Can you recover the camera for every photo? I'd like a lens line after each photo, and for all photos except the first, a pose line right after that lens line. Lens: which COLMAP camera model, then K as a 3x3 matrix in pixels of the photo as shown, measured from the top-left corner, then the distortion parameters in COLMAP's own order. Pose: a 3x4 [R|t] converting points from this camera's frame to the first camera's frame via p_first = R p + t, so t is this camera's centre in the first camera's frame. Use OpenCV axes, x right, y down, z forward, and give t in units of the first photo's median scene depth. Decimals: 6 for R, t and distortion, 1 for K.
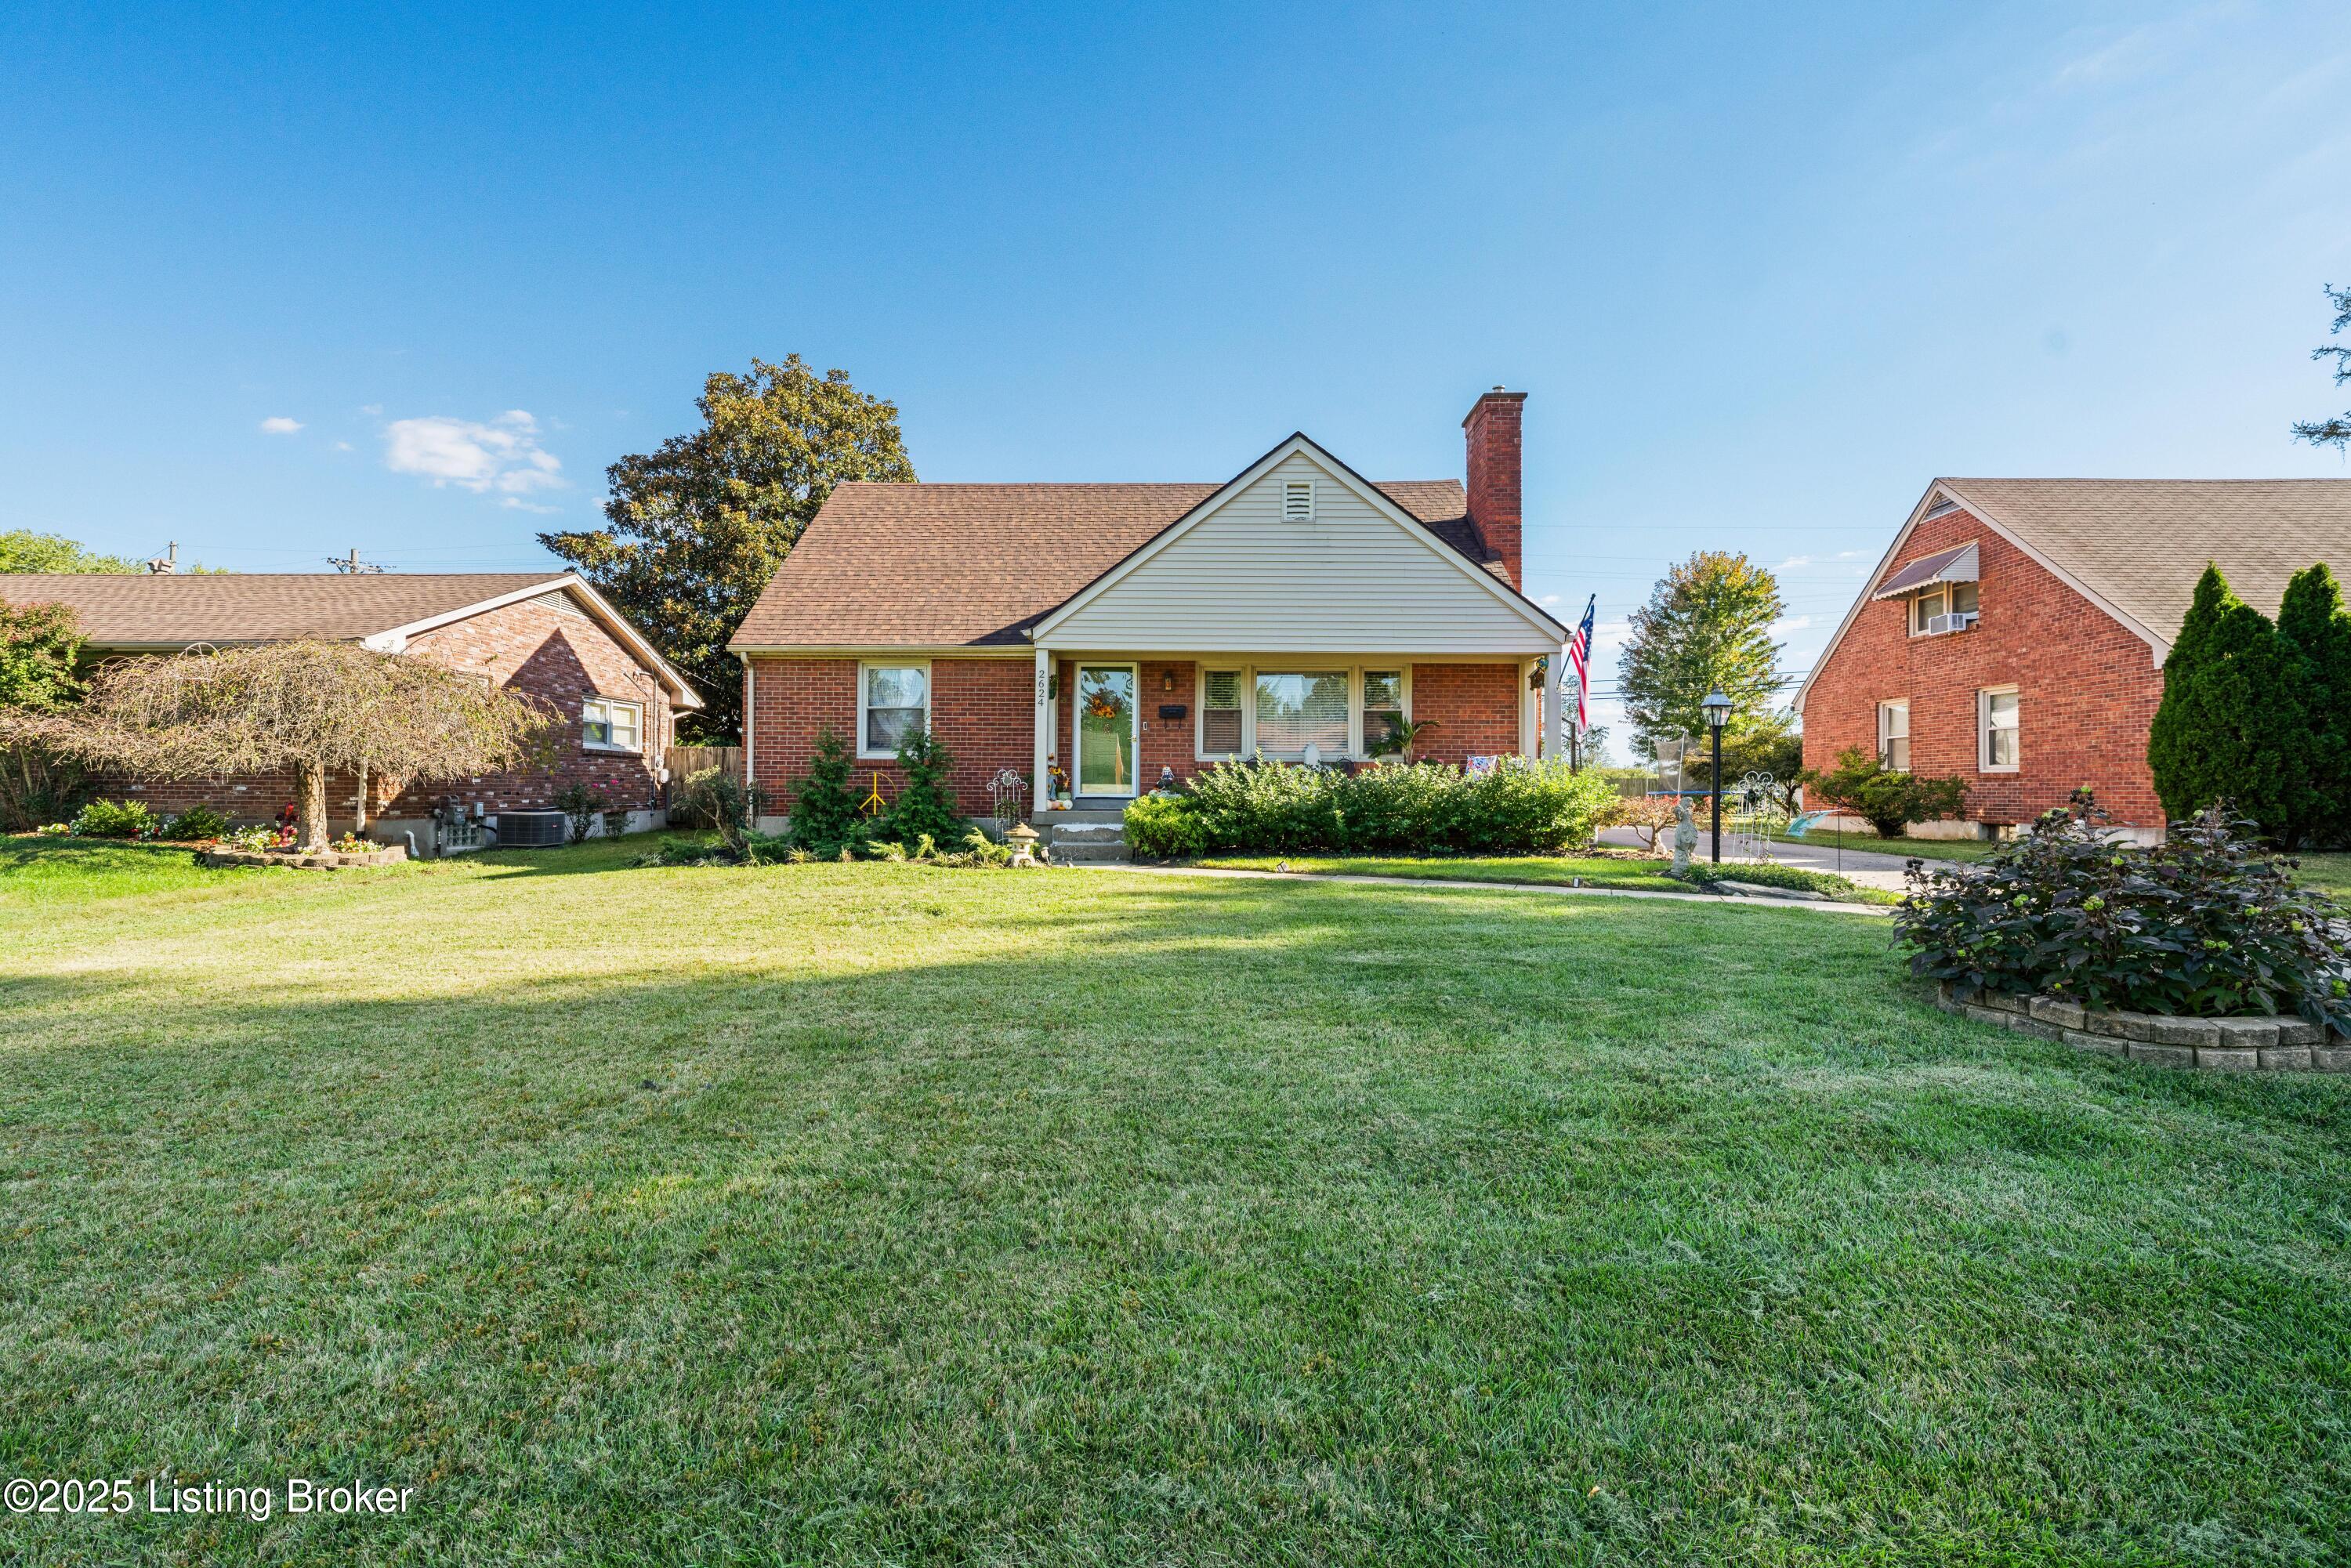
lens RADIAL K [[935.8, 0, 1175.5], [0, 935.8, 784.0], [0, 0, 1]] dist [-0.000245, 0.000137]
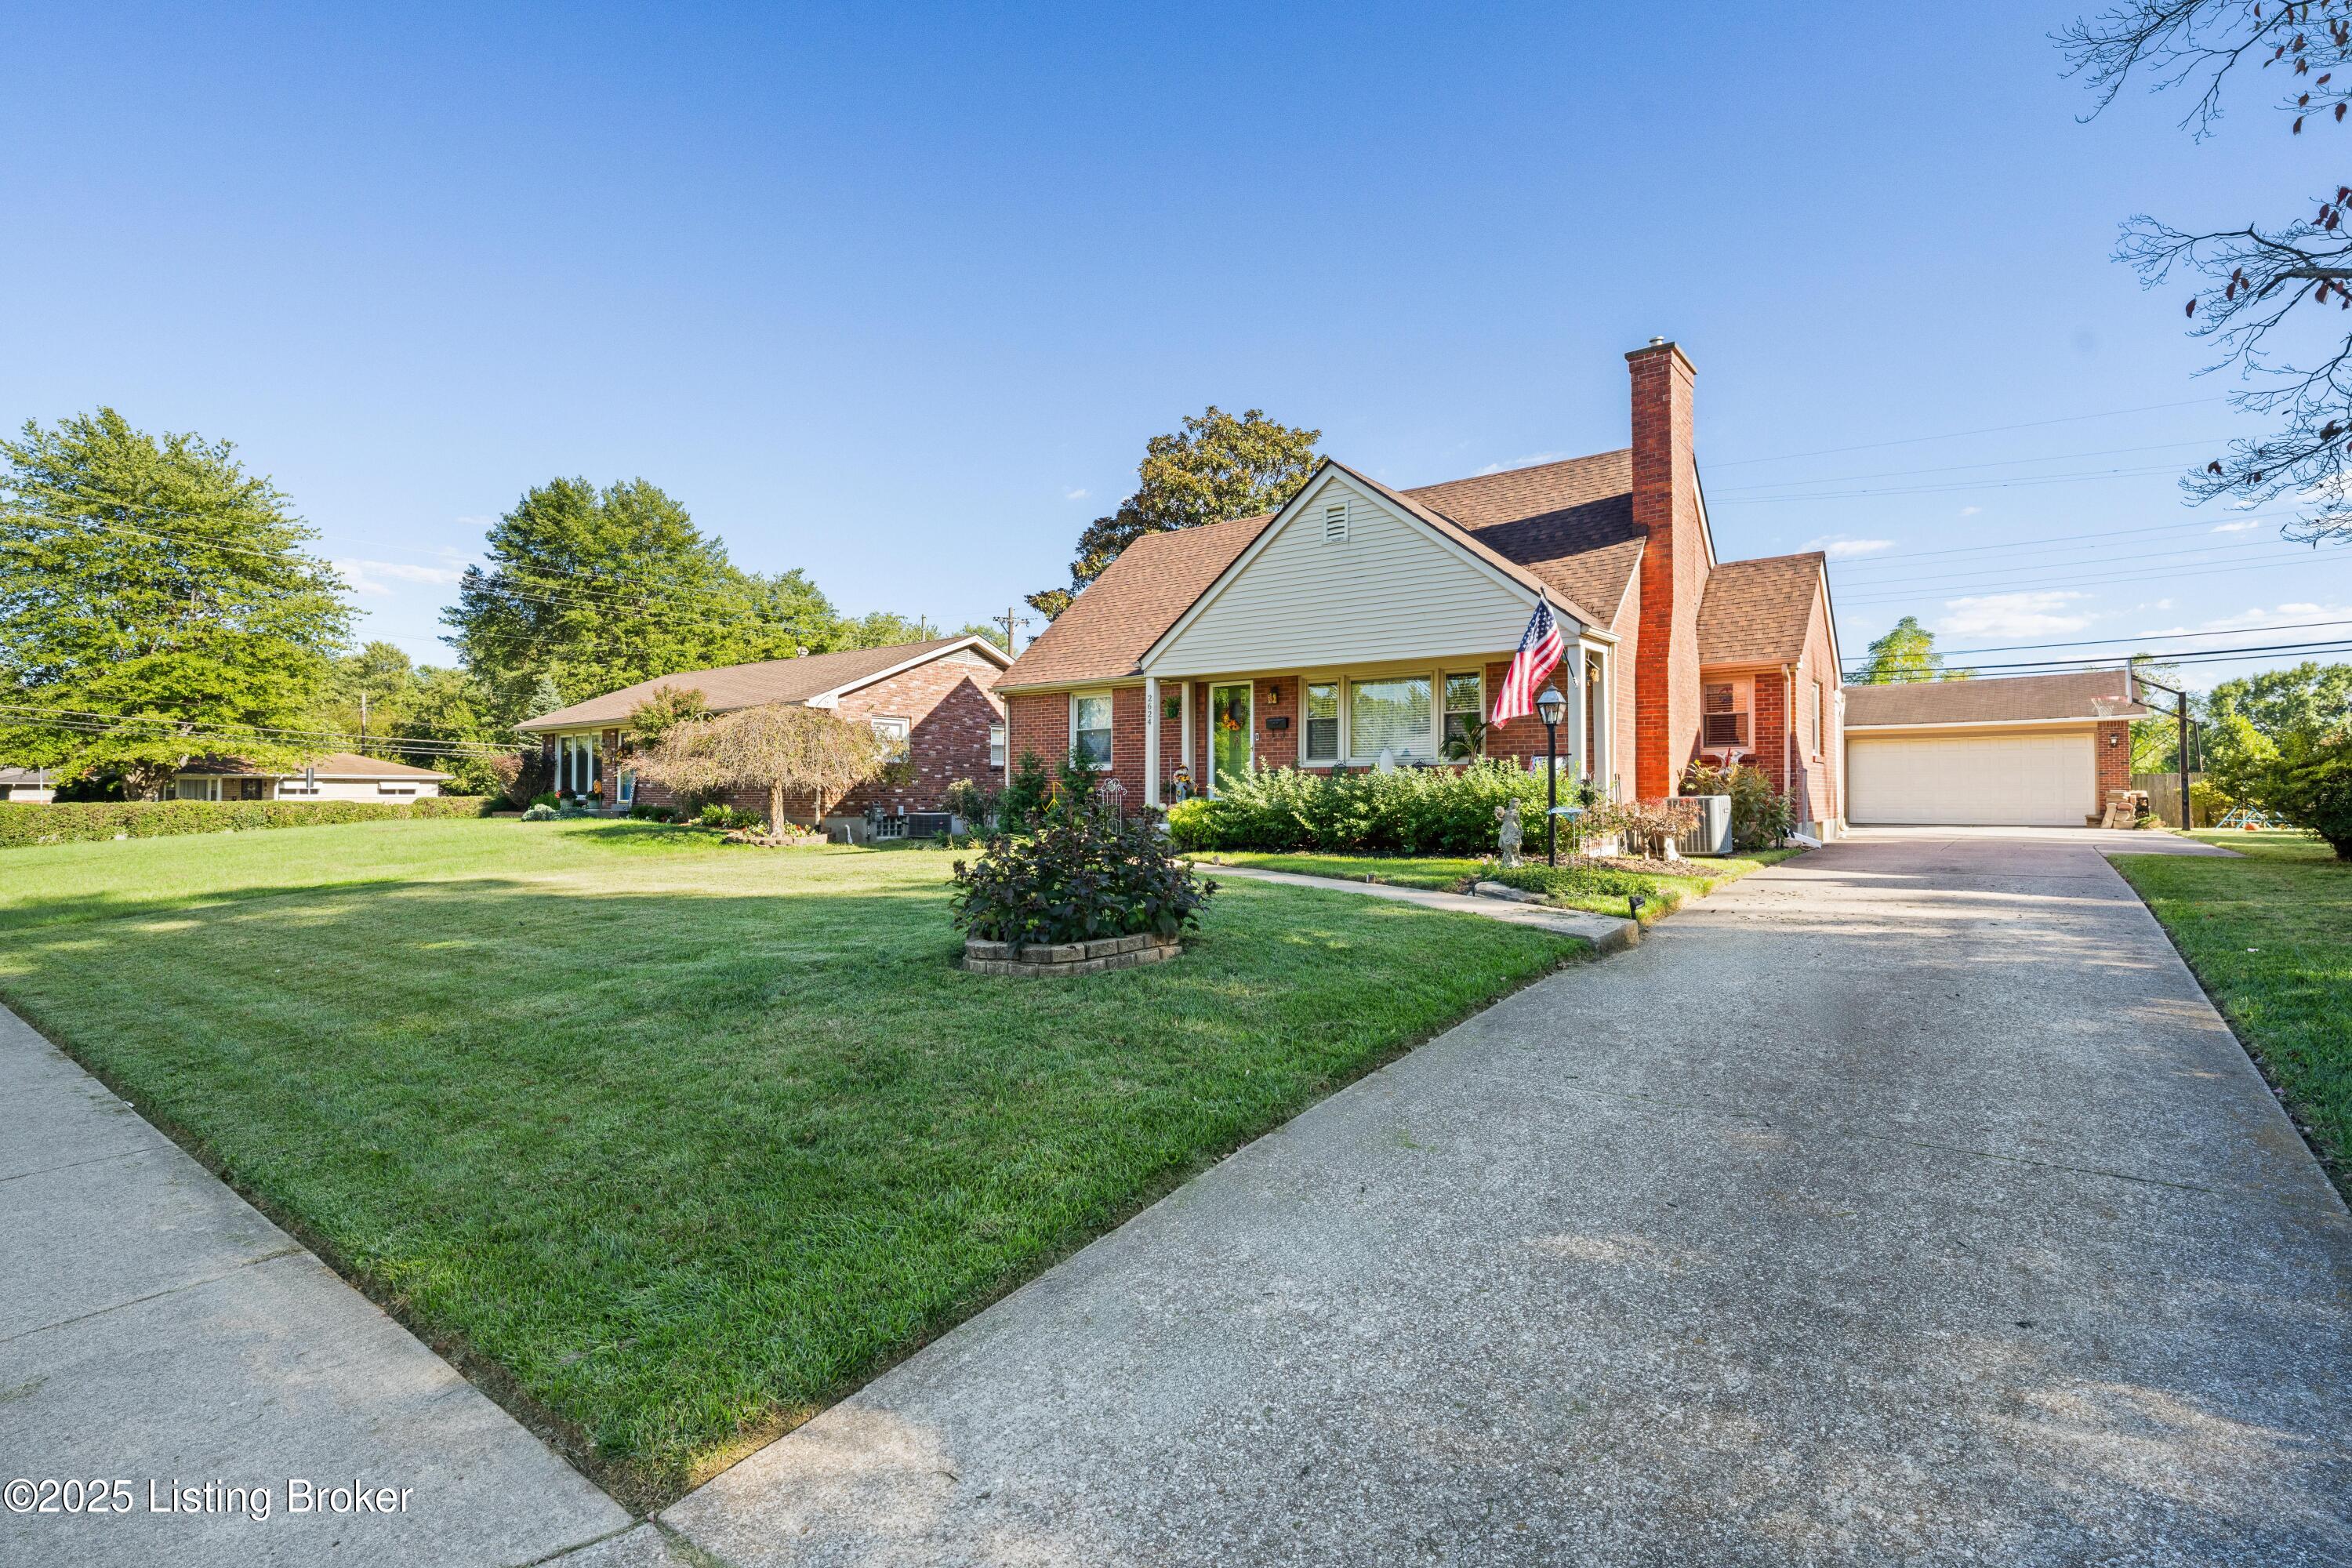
lens RADIAL K [[994.6, 0, 1176.0], [0, 994.6, 784.0], [0, 0, 1]] dist [0.000352, 0.000084]
pose [[0.836713, -0.010938, -0.547532, 0.494835], [0.007736, 0.999937, -0.008153, 0.001790], [0.547586, 0.002586, 0.836745, -0.037218]]
